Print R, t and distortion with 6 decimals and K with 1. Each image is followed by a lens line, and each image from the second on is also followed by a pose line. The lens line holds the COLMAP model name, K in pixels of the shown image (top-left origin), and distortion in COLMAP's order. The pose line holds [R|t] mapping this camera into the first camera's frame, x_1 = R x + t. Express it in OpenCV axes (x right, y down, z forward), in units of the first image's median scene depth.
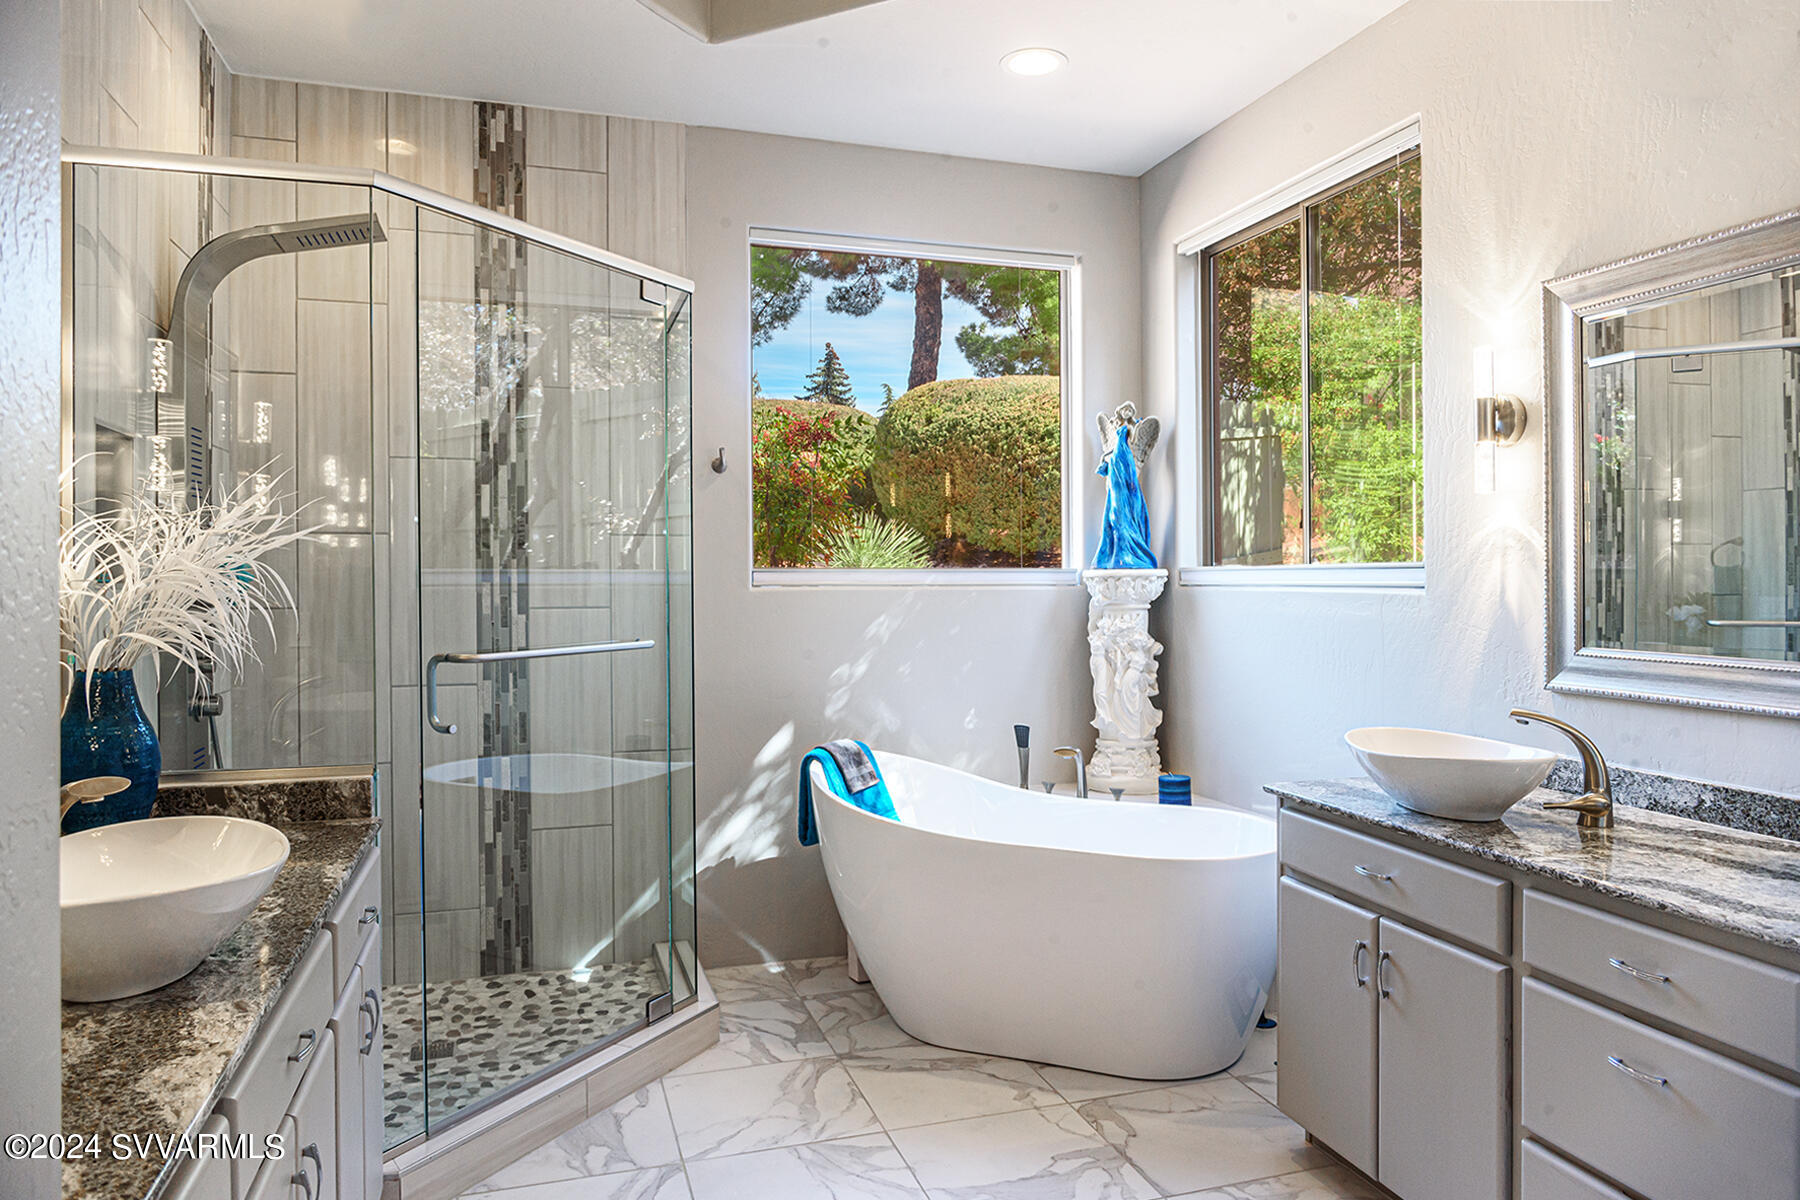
lens RADIAL K [[1211.2, 0, 904.8], [0, 1211.2, 588.6], [0, 0, 1]] dist [-0.008823, -0.003493]
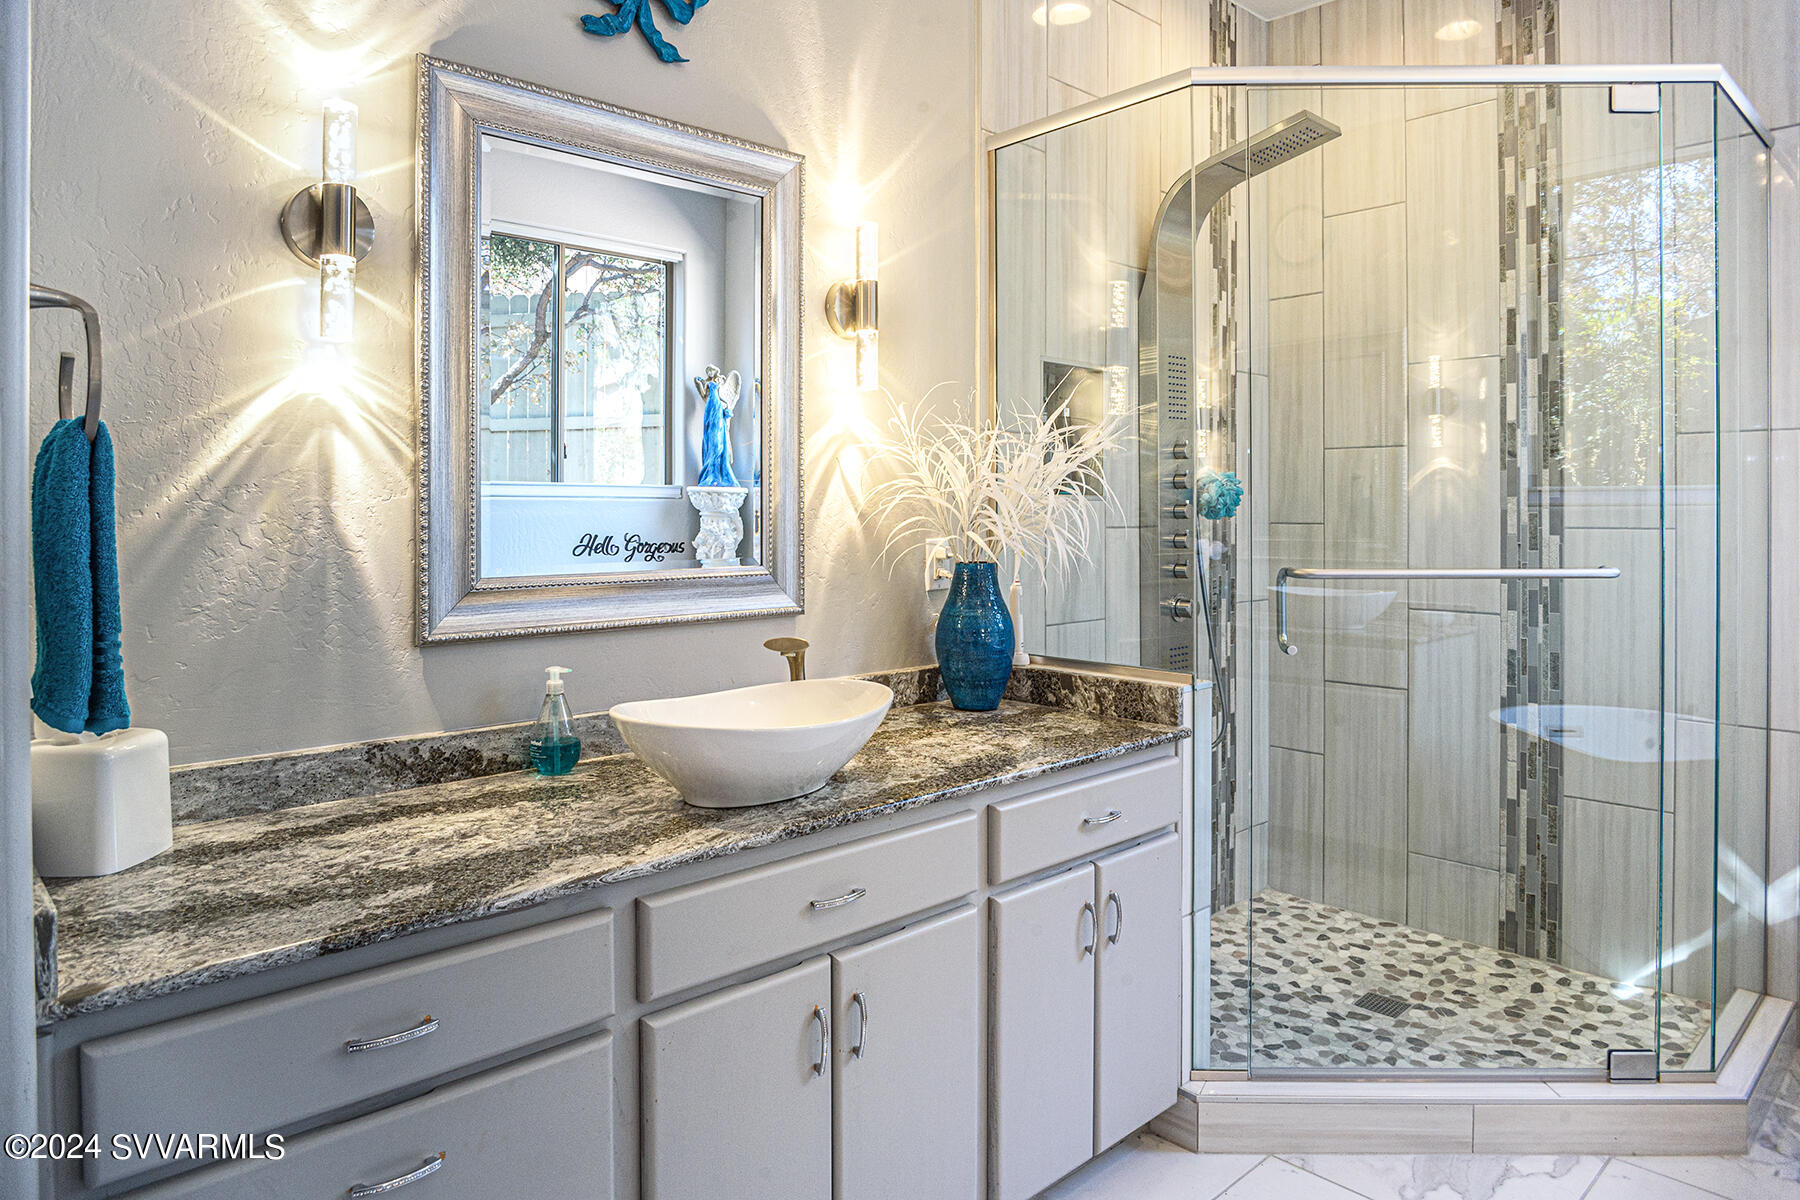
lens RADIAL K [[1142.8, 0, 916.7], [0, 1142.8, 525.2], [0, 0, 1]] dist [-0.026016, 0.008687]
pose [[0.426635, 0.013224, -0.904327, 0.210738], [-0.010842, 0.999896, 0.009506, 0.012224], [0.904359, 0.005749, 0.426734, 0.277582]]
